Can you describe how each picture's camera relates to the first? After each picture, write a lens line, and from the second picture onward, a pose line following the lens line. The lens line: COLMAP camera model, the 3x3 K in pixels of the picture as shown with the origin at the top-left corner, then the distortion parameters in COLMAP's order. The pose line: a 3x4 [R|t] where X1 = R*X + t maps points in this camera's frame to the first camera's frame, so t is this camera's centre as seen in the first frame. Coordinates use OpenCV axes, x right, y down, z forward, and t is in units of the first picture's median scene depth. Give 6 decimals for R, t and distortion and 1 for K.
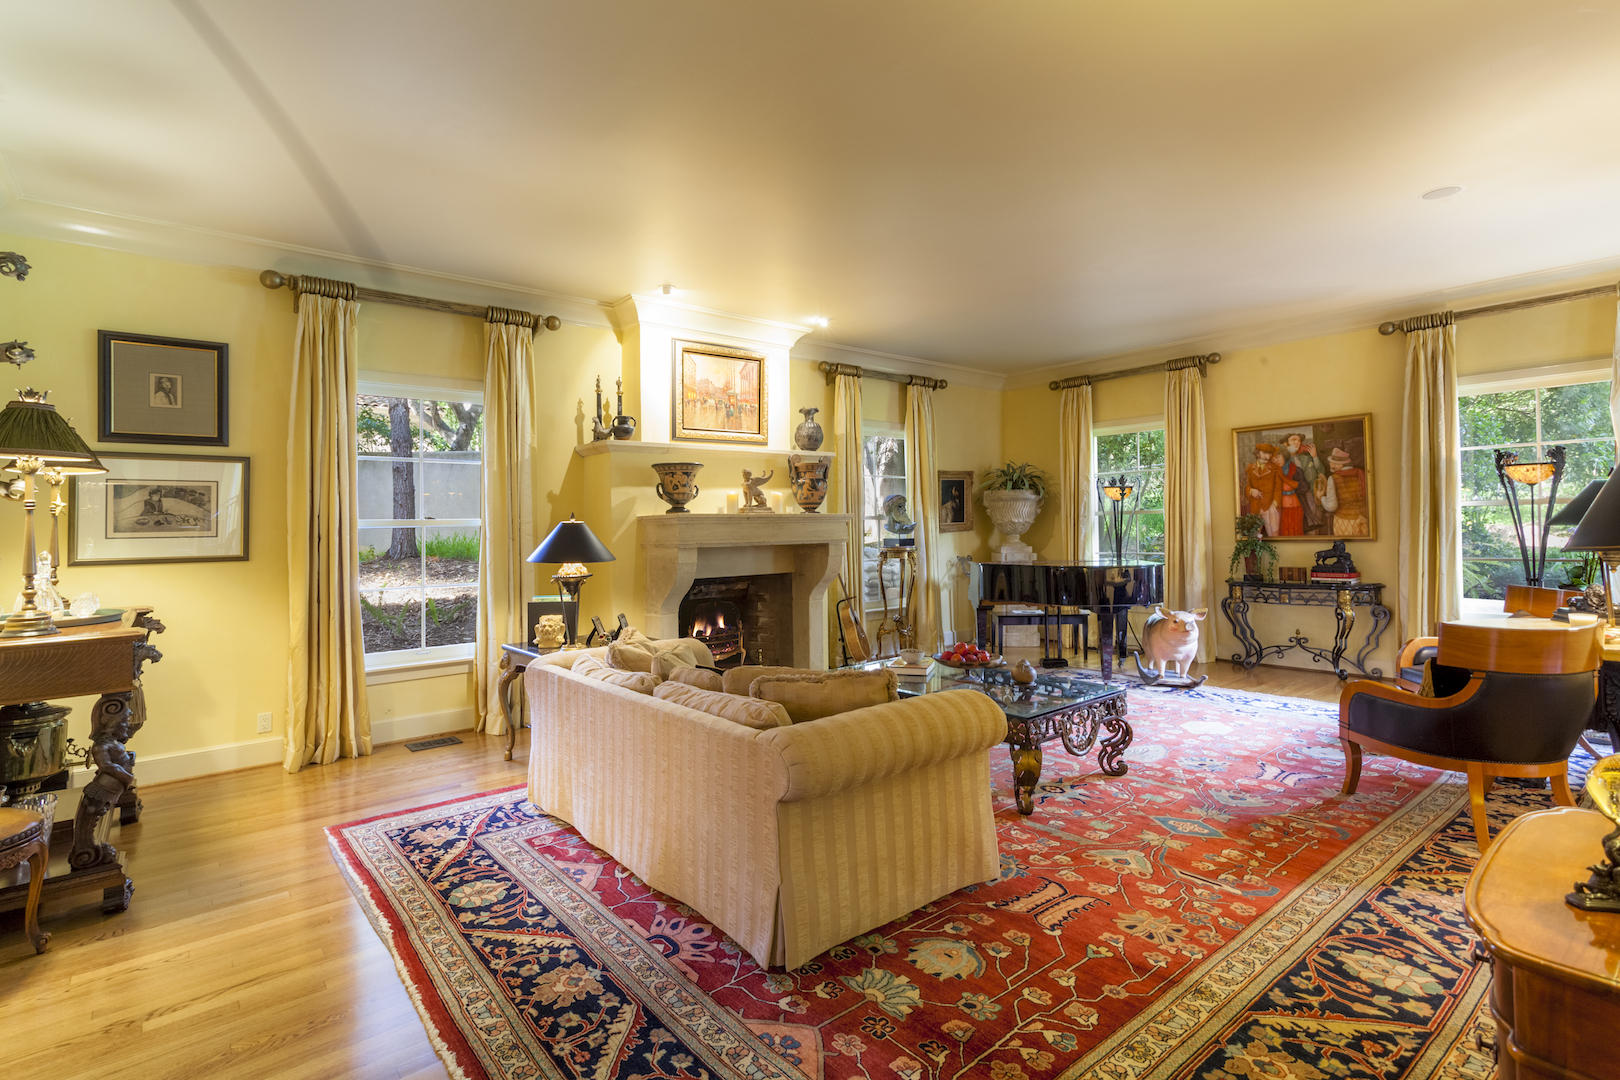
lens RADIAL K [[781.2, 0, 809.0], [0, 781.2, 533.6], [0, 0, 1]] dist [-0.001661, -0.000028]
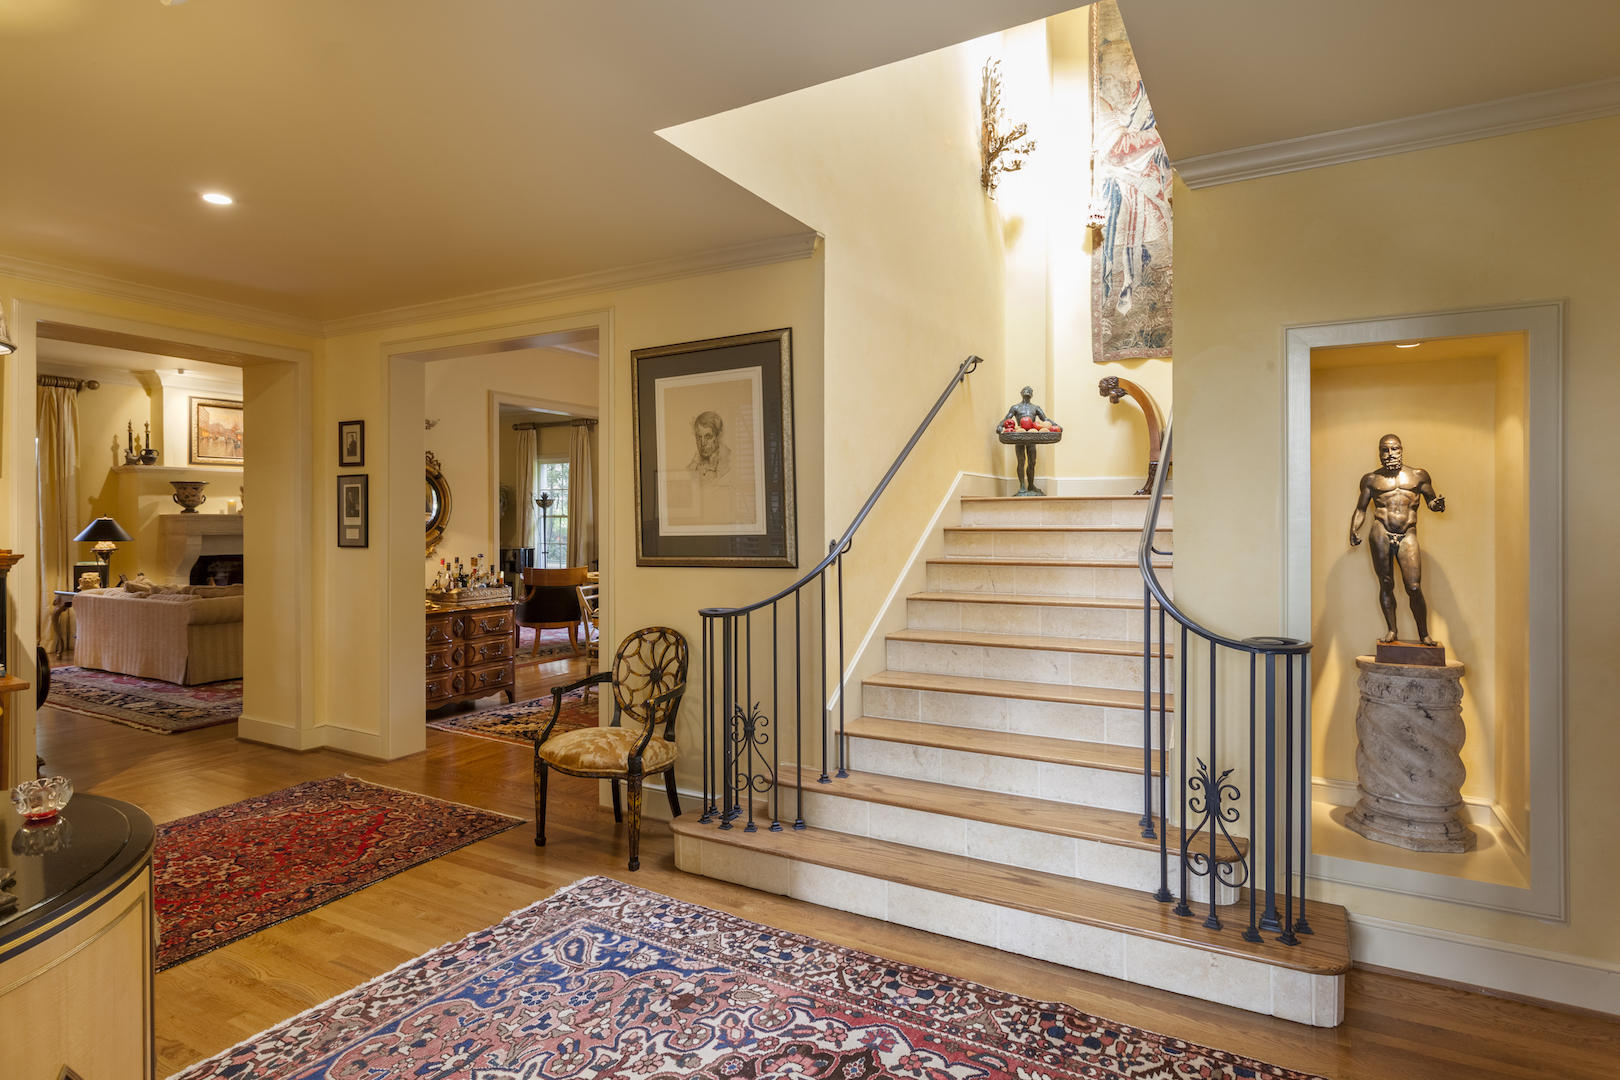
lens RADIAL K [[923.4, 0, 812.1], [0, 923.4, 543.6], [0, 0, 1]] dist [0.007365, 0.003151]
pose [[0.944468, 0.009140, 0.328477, 0.399713], [-0.013969, 0.999826, 0.012346, -0.005267], [-0.328307, -0.016249, 0.944431, -1.163825]]
